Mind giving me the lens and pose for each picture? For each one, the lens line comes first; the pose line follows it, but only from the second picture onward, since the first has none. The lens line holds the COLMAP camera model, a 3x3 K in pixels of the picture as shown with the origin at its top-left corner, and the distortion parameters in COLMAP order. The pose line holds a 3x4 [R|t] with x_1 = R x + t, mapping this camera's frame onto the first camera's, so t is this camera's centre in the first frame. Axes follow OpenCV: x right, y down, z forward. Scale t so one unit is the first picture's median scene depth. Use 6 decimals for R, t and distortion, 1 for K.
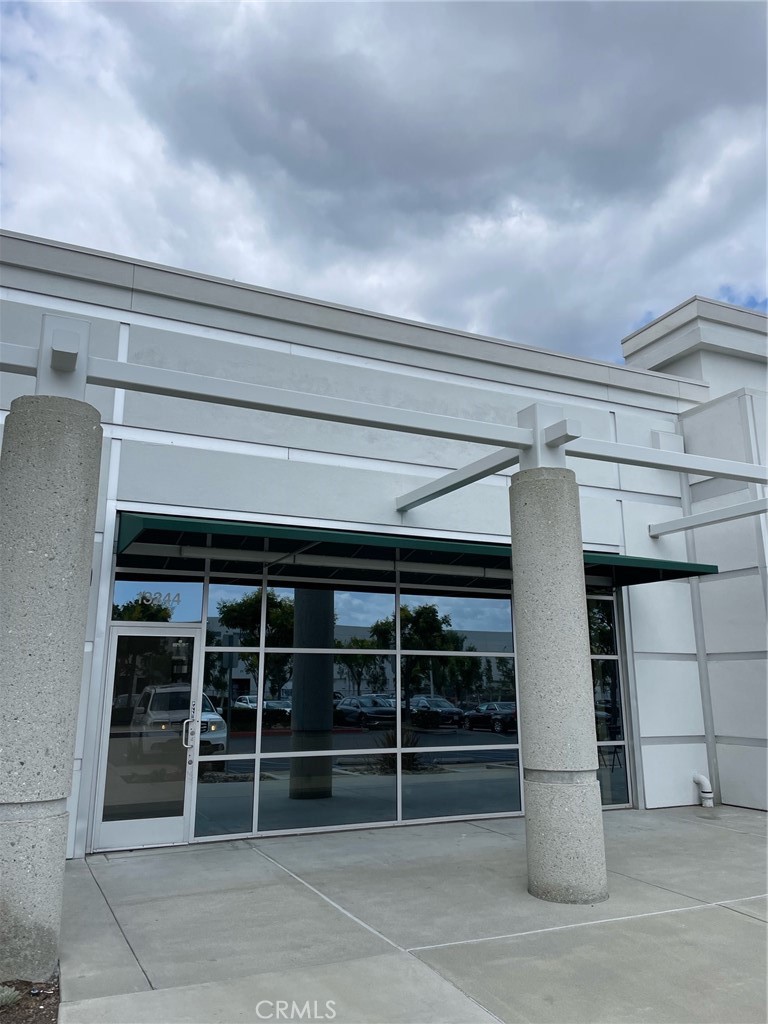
lens RADIAL K [[791.6, 0, 385.5], [0, 791.6, 505.8], [0, 0, 1]] dist [0.092359, 0.001045]
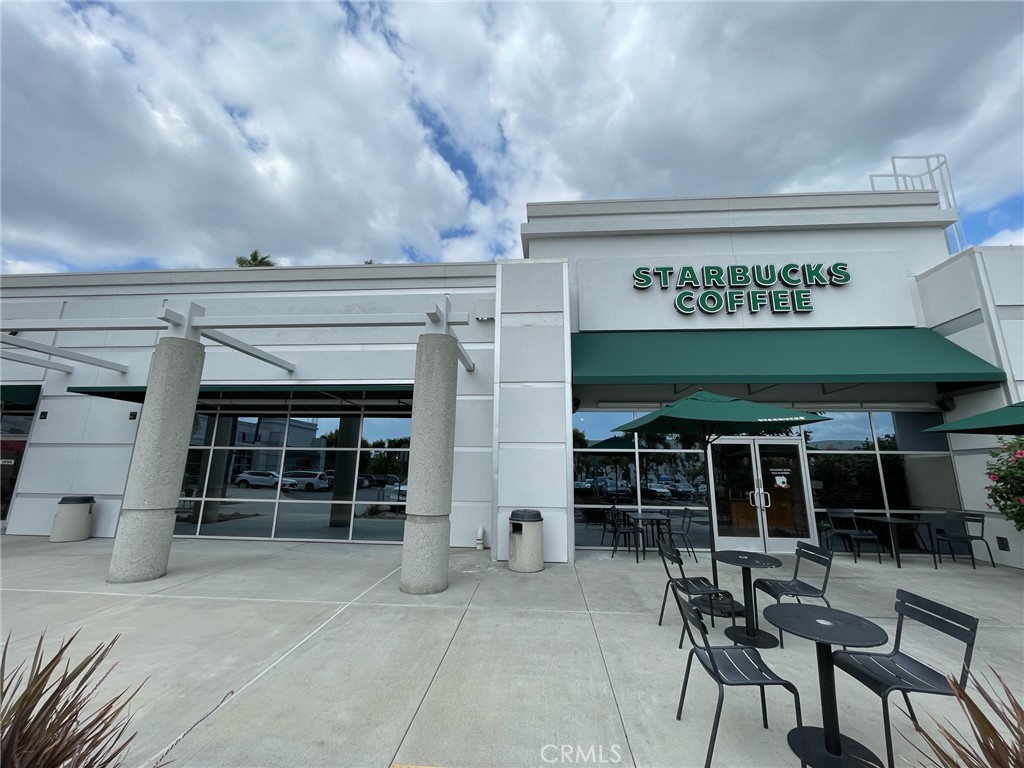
lens RADIAL K [[409.2, 0, 512.7], [0, 409.2, 386.1], [0, 0, 1]] dist [-0.003666, 0.000073]
pose [[0.874097, -0.086991, -0.477898, 0.761164], [0.096364, 0.995334, -0.004925, 0.078269], [0.476096, -0.041747, 0.878402, 0.349752]]
